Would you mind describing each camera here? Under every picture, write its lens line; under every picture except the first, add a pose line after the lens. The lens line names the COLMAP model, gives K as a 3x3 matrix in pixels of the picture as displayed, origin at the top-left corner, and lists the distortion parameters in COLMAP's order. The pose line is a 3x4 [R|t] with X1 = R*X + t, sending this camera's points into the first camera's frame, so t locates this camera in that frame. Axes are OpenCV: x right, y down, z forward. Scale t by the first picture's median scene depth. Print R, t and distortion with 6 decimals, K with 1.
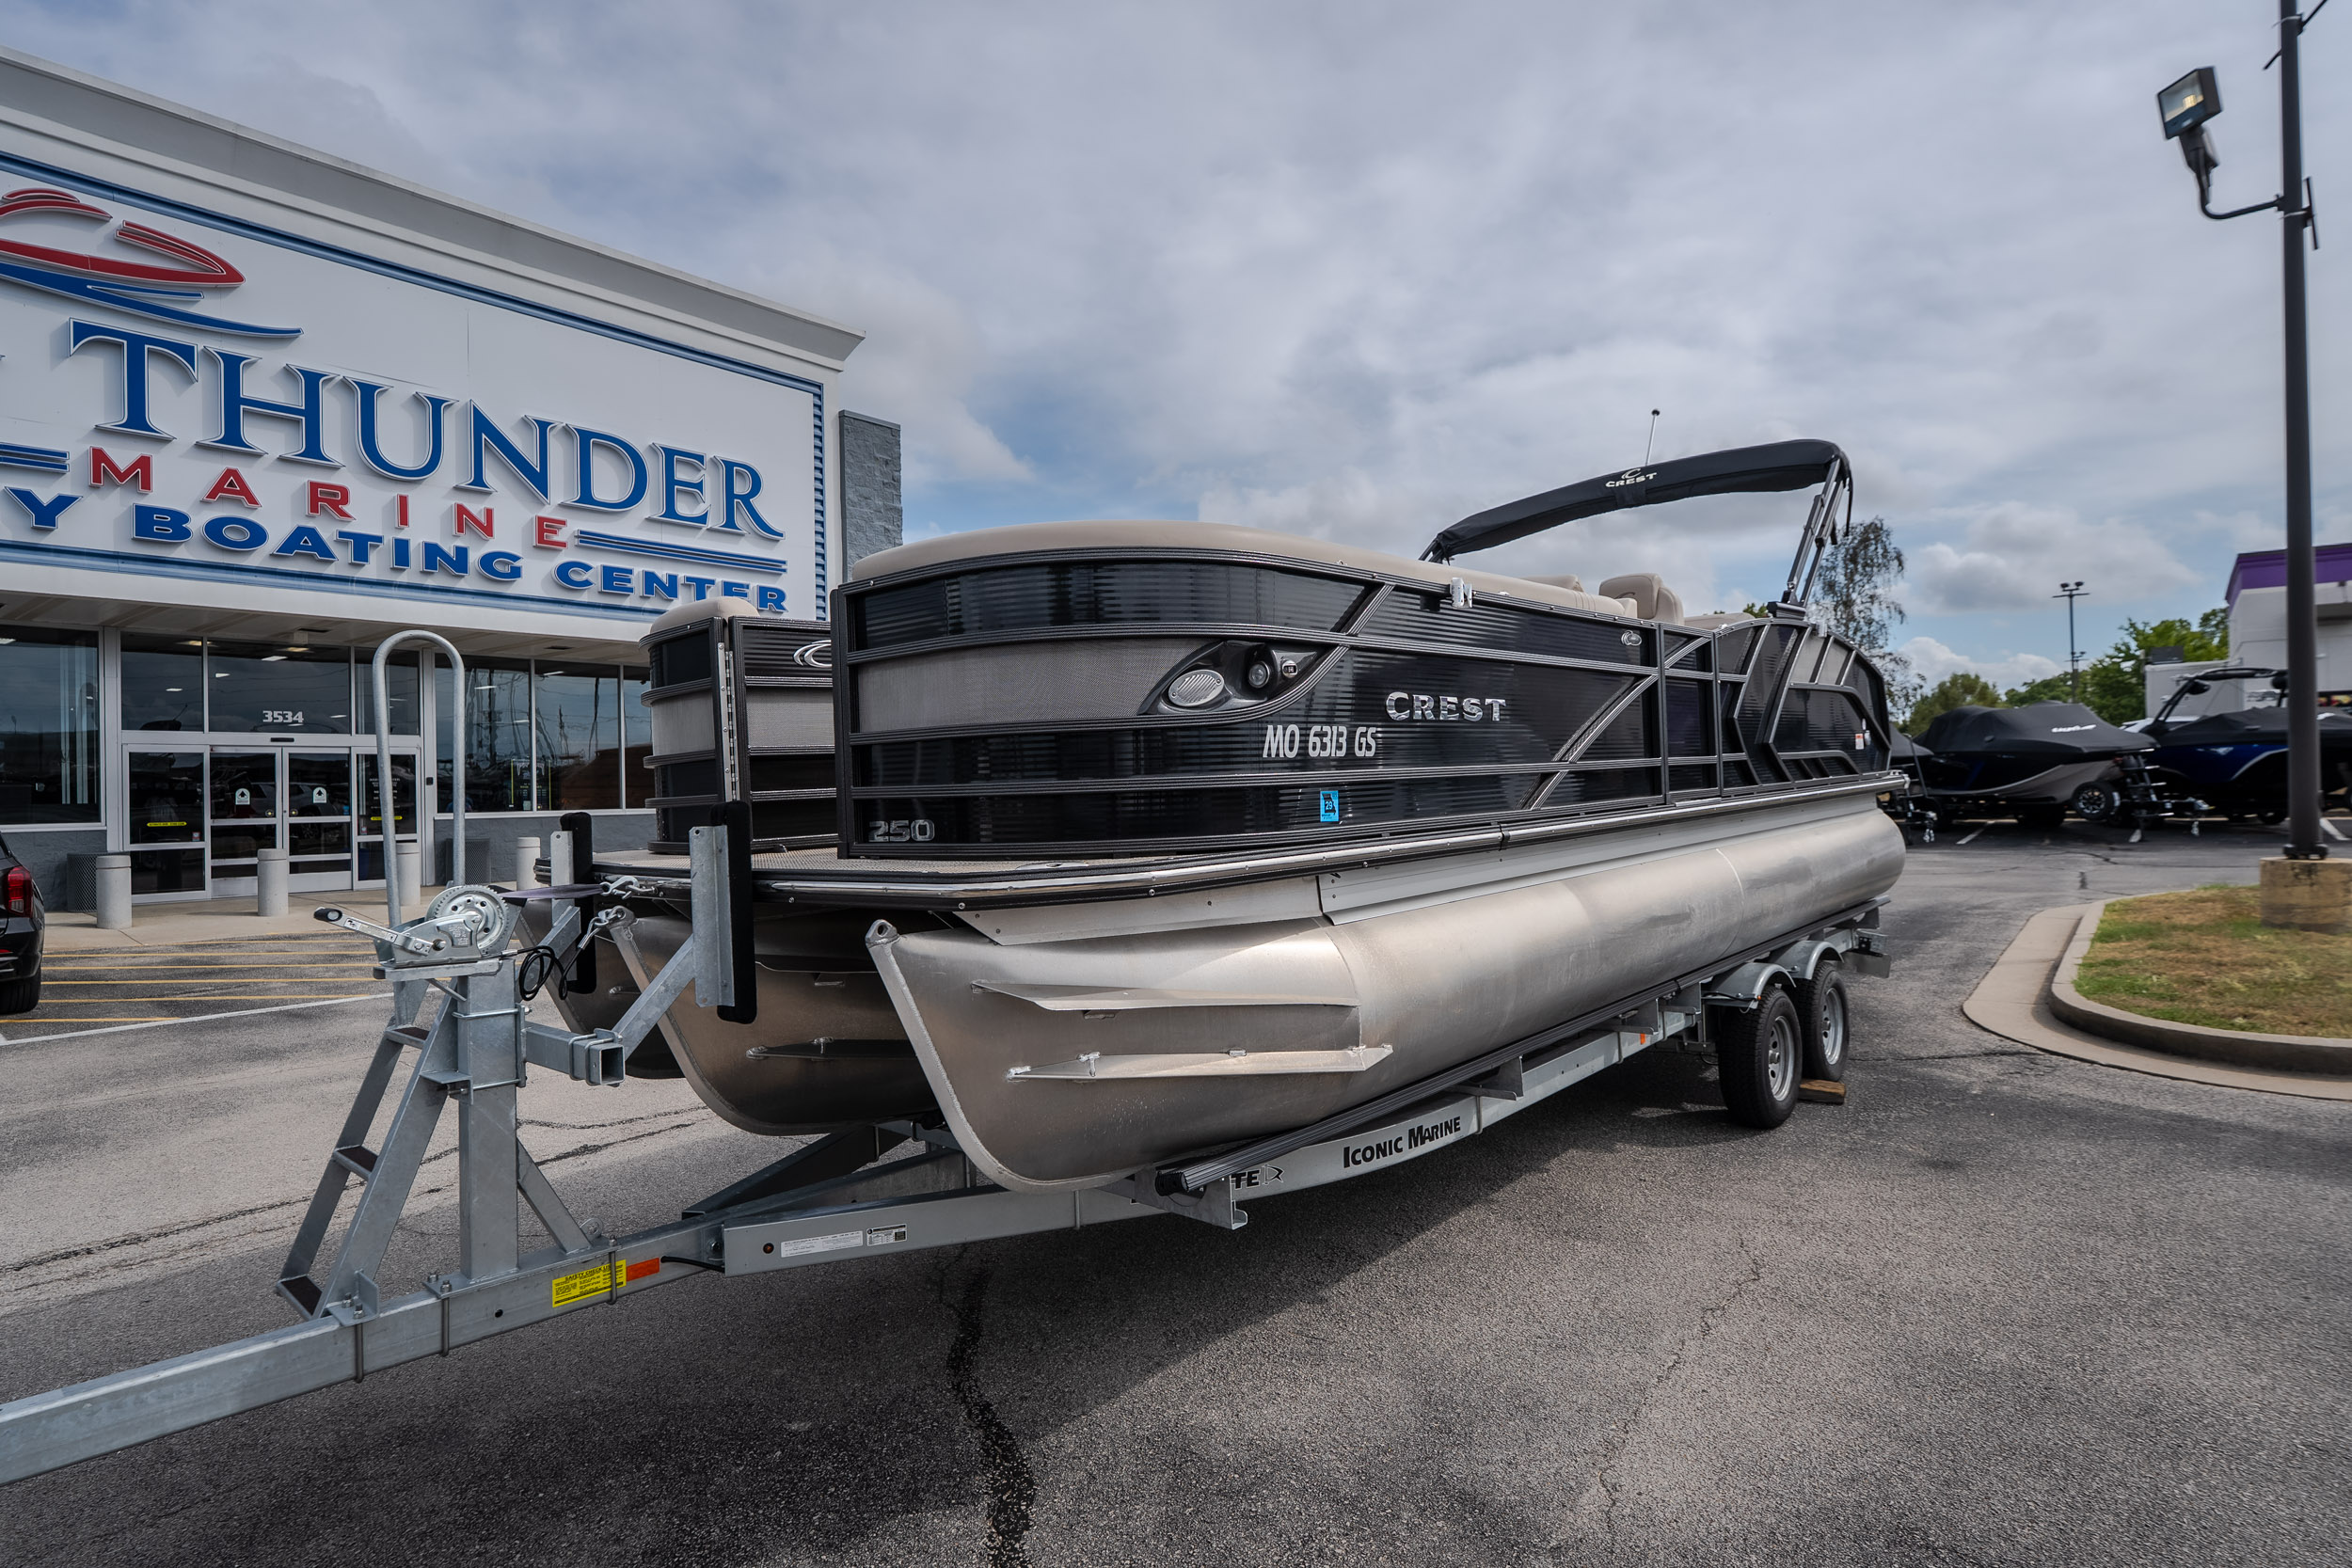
lens RADIAL K [[1238.1, 0, 1169.6], [0, 1238.1, 778.9], [0, 0, 1]] dist [0.007562, 0.001143]
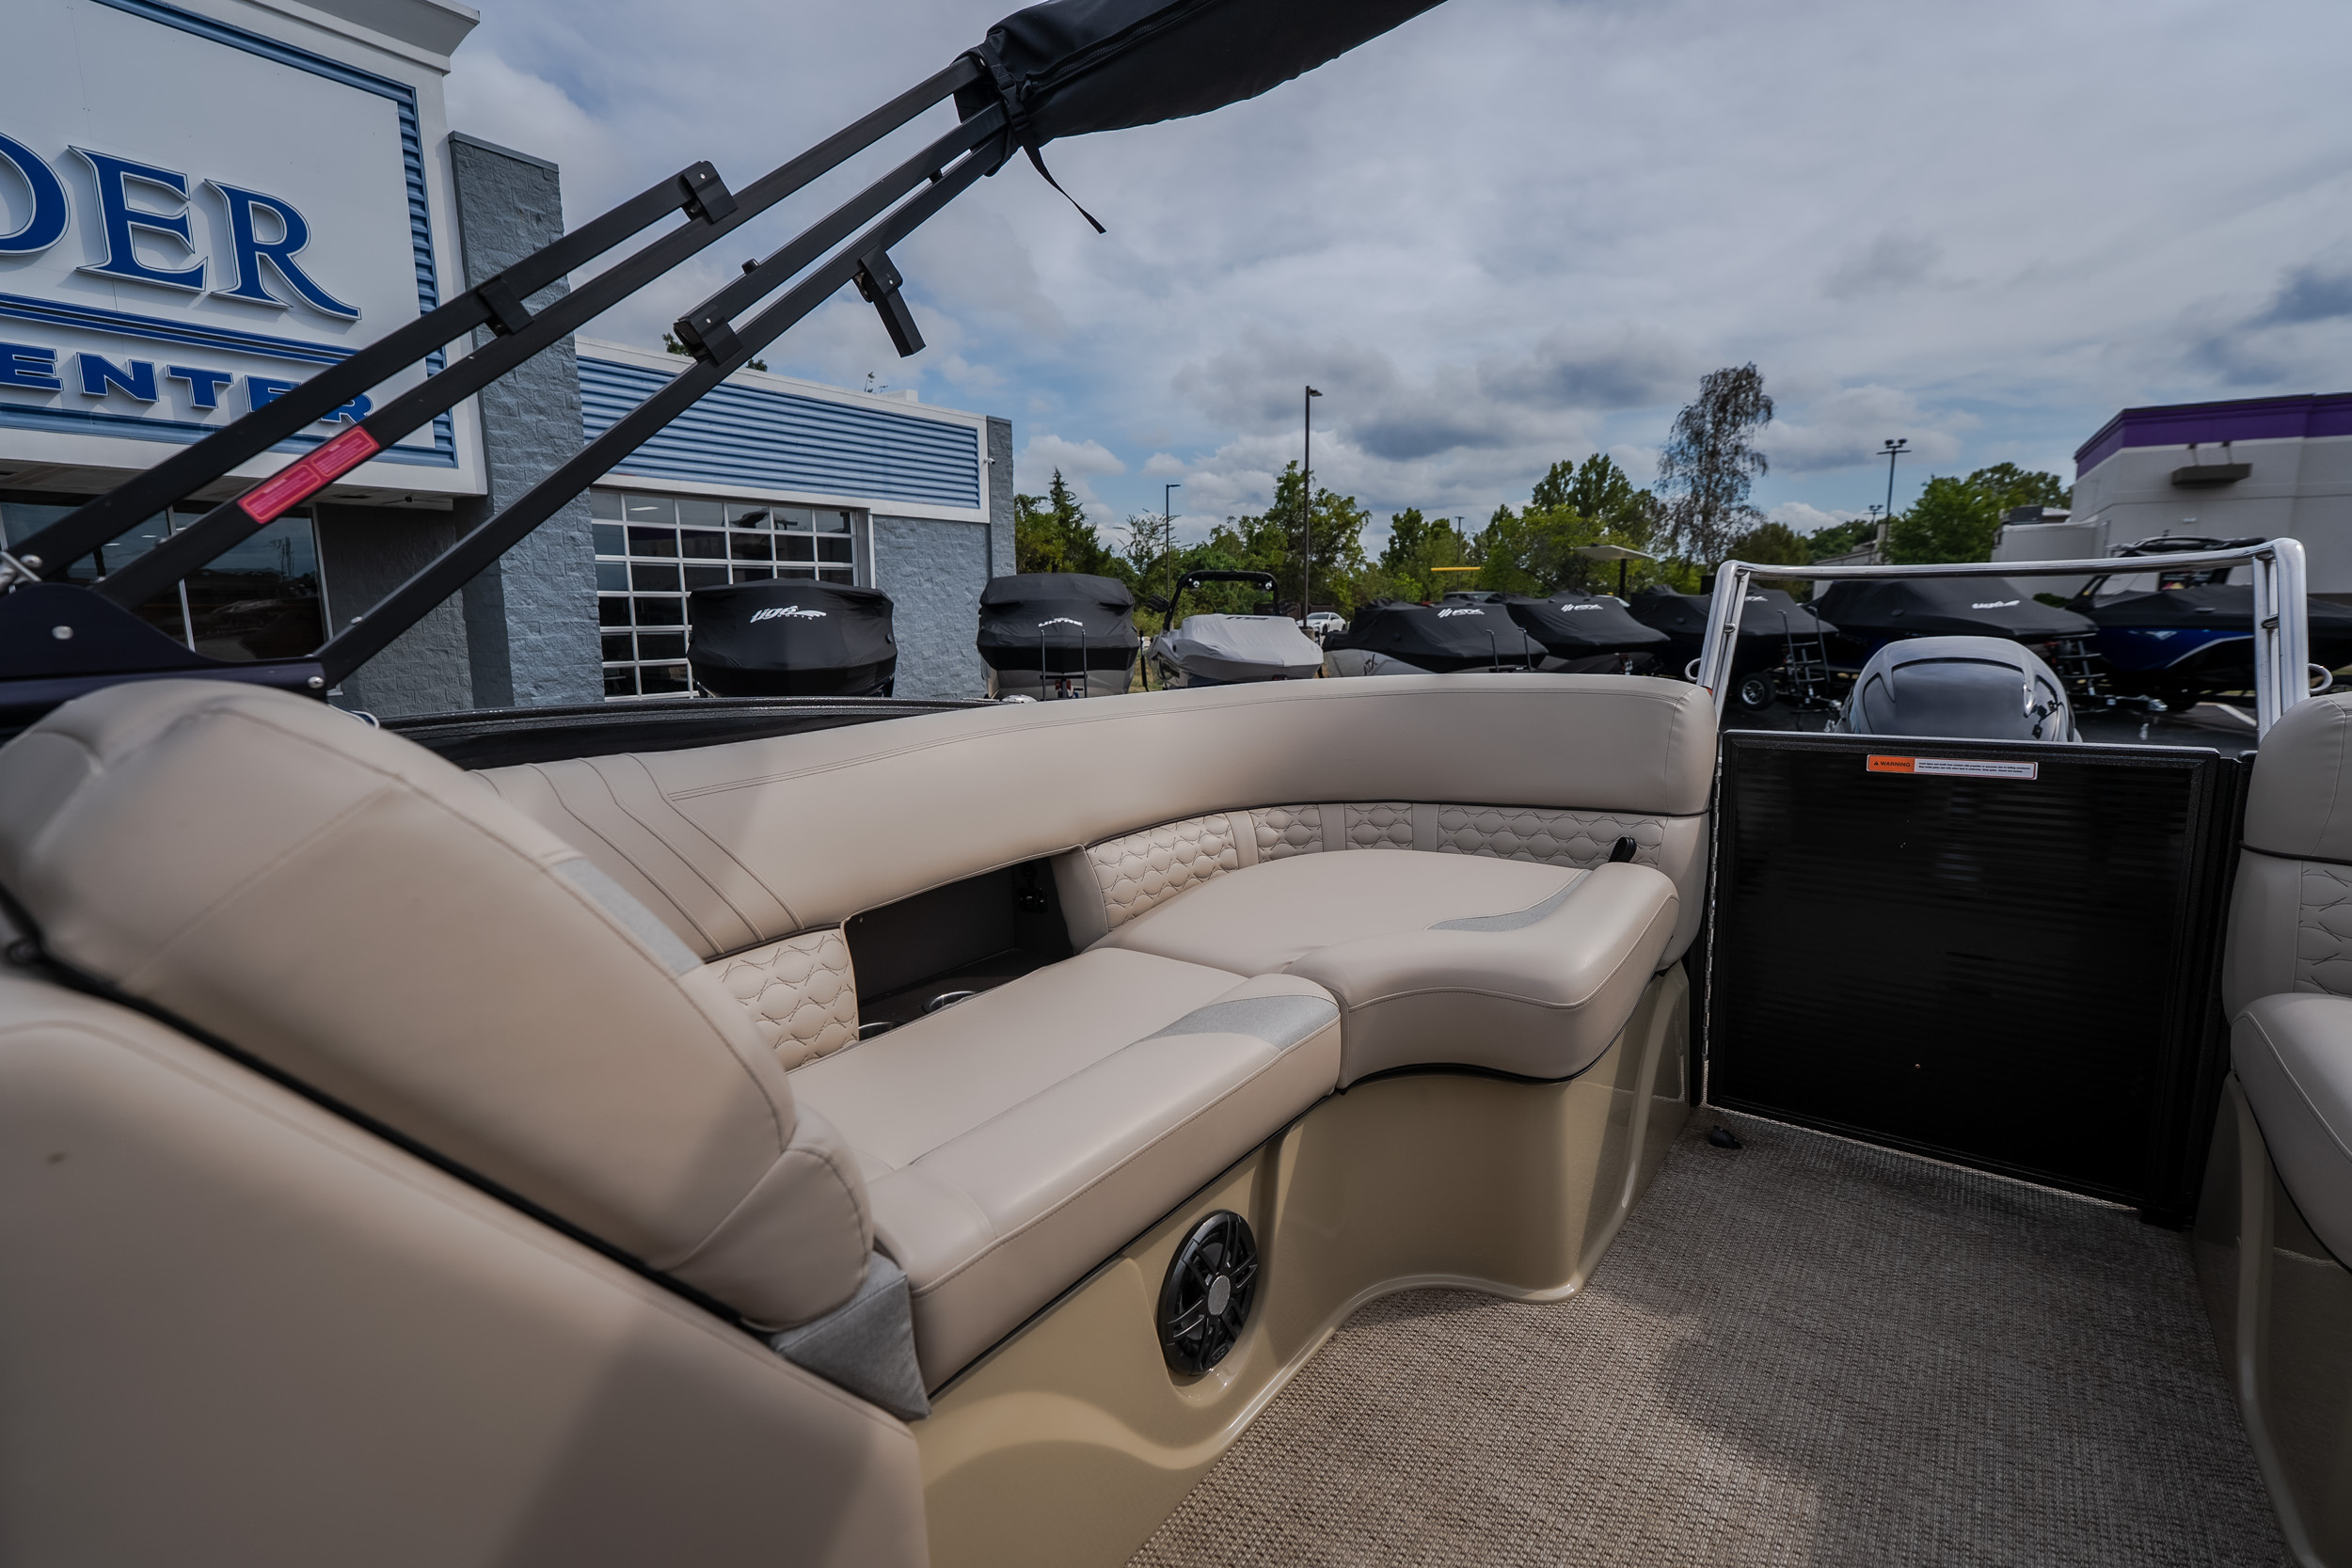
lens RADIAL K [[1062.6, 0, 1167.2], [0, 1062.6, 779.6], [0, 0, 1]] dist [-0.003421, 0.001092]
pose [[0.997020, -0.001278, 0.077138, 0.098694], [-0.011450, 0.986337, 0.164344, -0.040343], [-0.076295, -0.164738, 0.983382, 0.332527]]
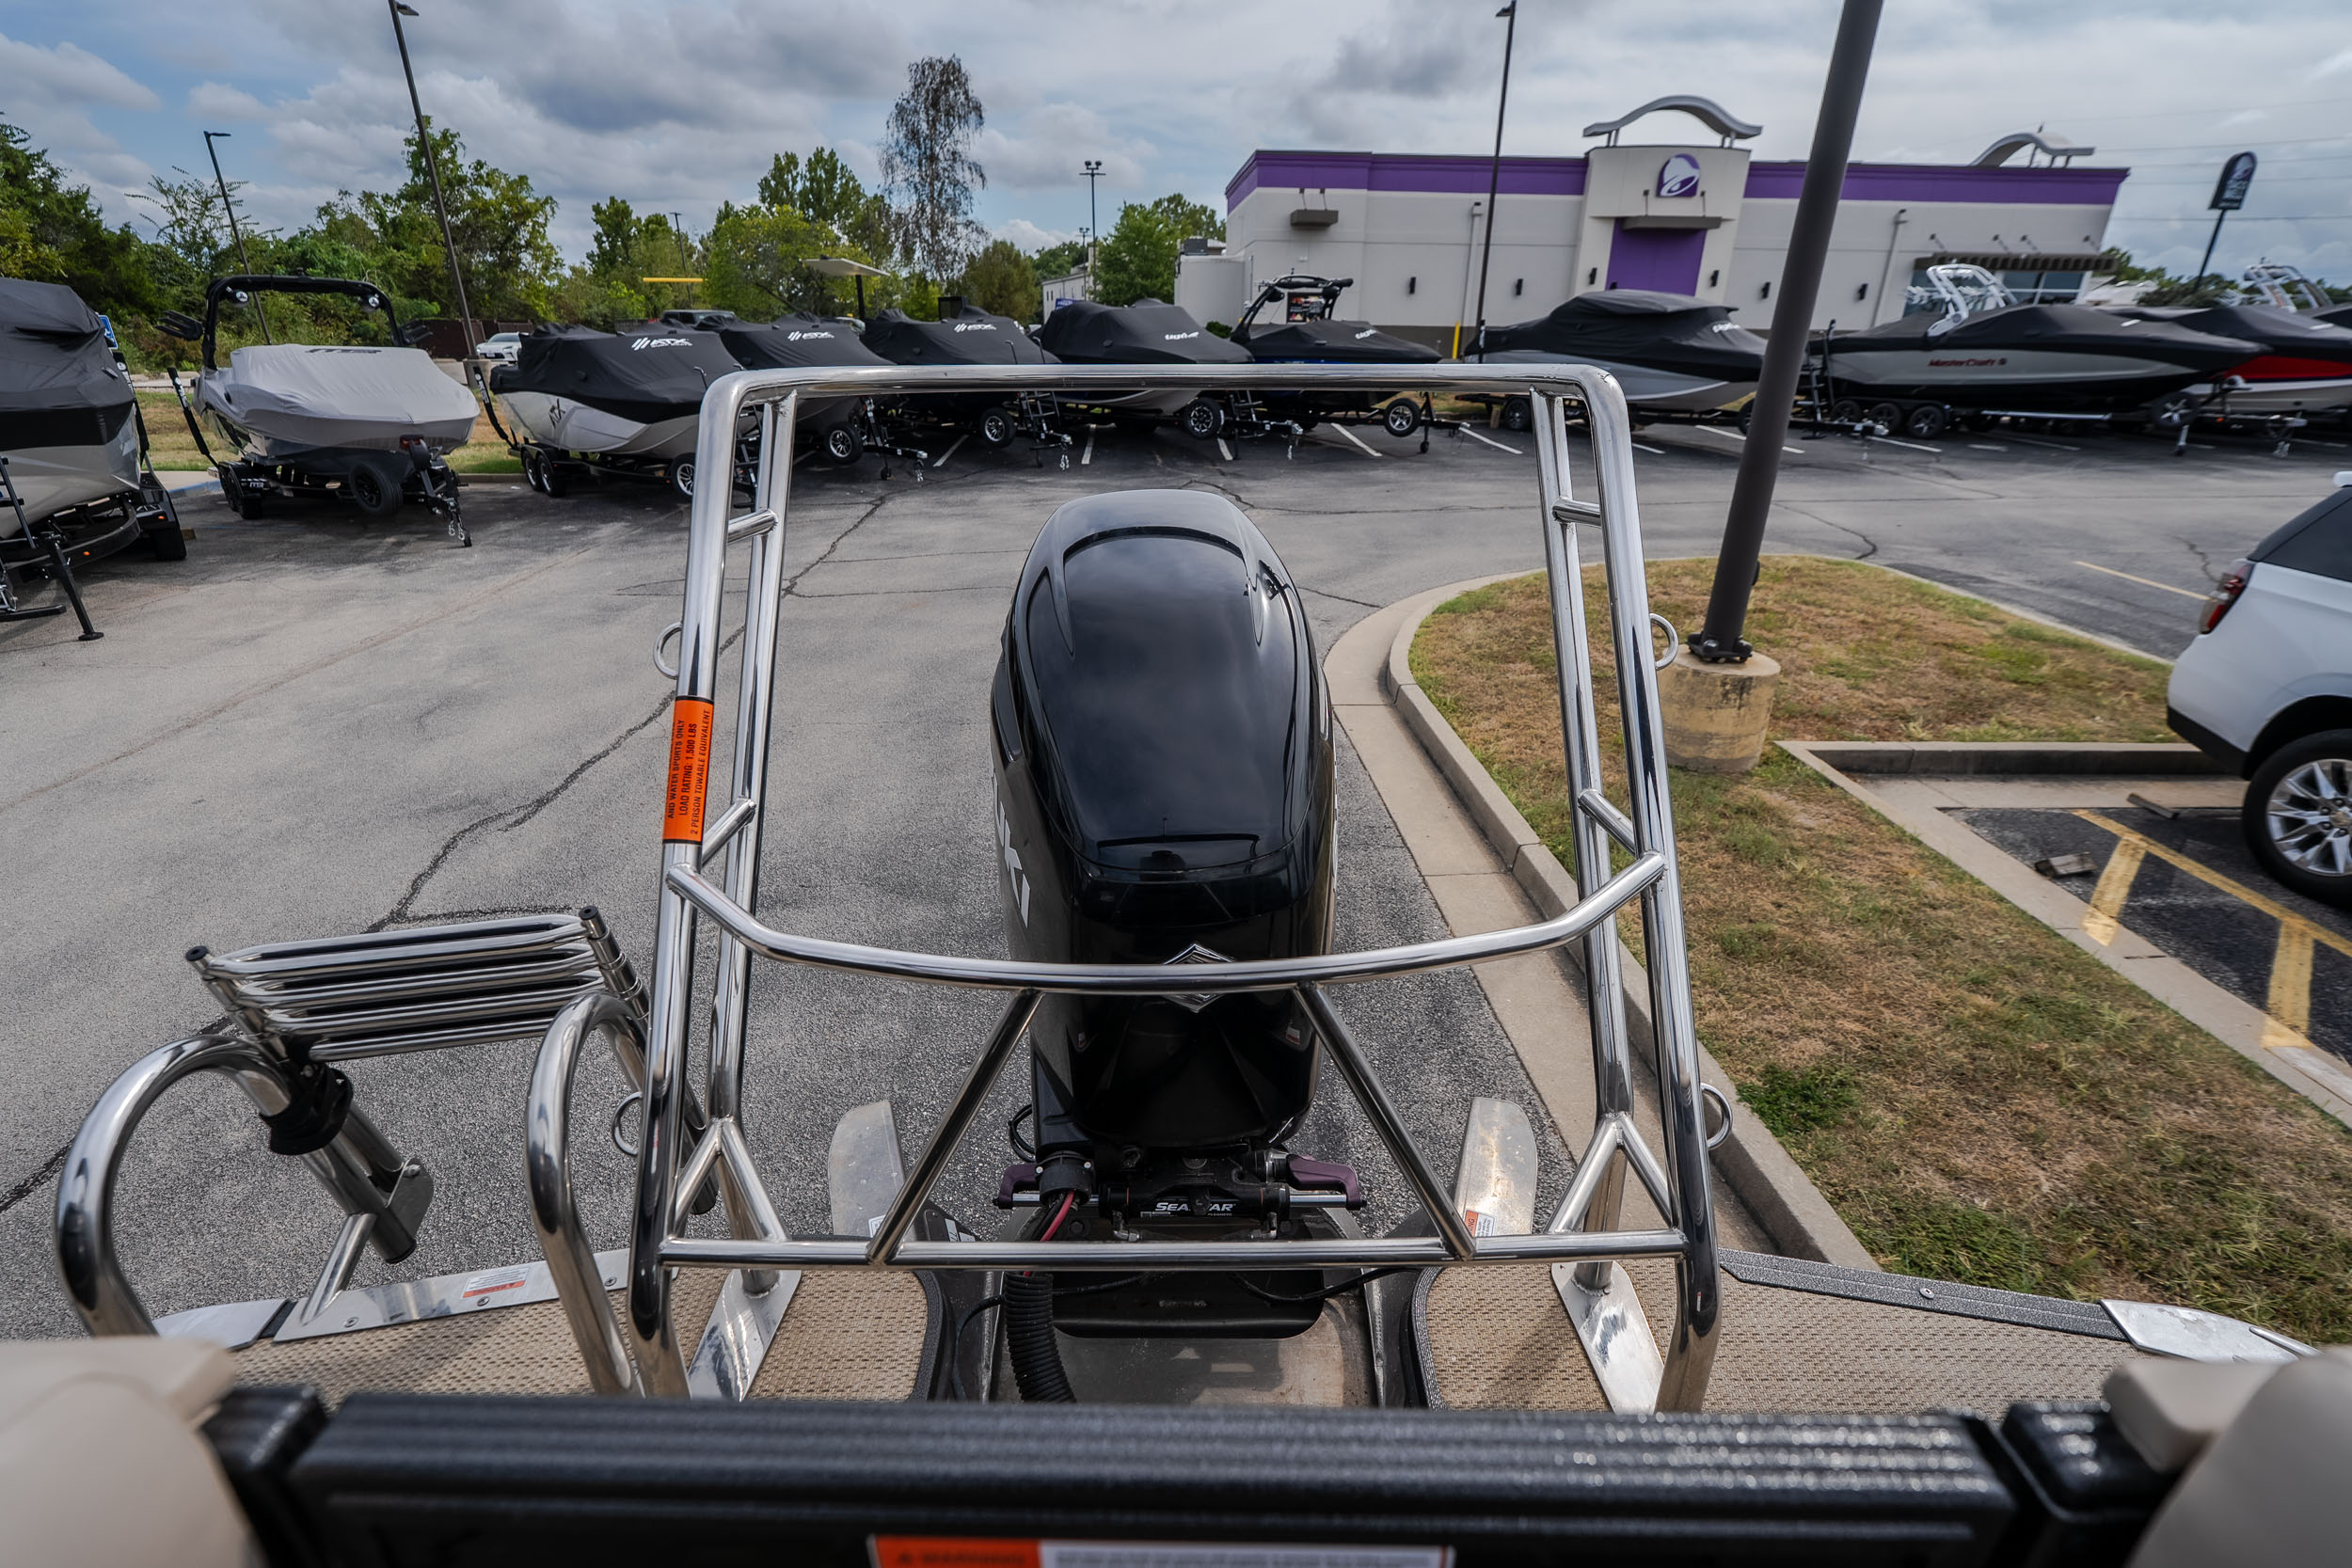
lens RADIAL K [[1062.6, 0, 1165.8], [0, 1062.6, 776.8], [0, 0, 1]] dist [-0.003421, 0.001092]
pose [[0.751249, -0.238395, 0.615462, 0.153609], [-0.023019, 0.922460, 0.385406, -0.048755], [-0.659618, -0.303703, 0.687509, 0.395906]]
